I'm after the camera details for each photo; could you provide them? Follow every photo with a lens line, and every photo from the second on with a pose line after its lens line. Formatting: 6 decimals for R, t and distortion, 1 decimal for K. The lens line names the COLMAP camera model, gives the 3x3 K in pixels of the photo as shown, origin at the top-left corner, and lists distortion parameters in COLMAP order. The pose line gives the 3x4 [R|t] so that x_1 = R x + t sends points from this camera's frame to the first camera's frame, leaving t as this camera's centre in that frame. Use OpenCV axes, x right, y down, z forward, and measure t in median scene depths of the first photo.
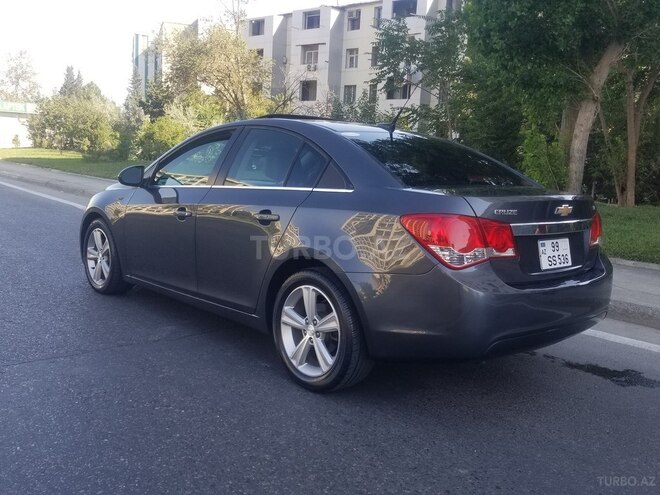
lens RADIAL K [[552.2, 0, 317.1], [0, 552.2, 245.0], [0, 0, 1]] dist [0.001134, 0.100076]
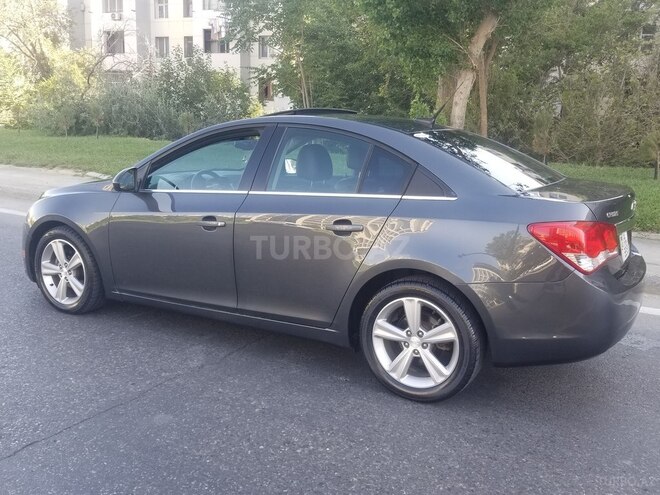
lens RADIAL K [[559.3, 0, 286.6], [0, 559.3, 247.9], [0, 0, 1]] dist [0.024387, -0.002167]
pose [[0.958826, -0.089856, 0.269406, -0.447580], [0.067917, 0.993651, 0.089698, -0.108020], [-0.275755, -0.067707, 0.958840, 0.109303]]
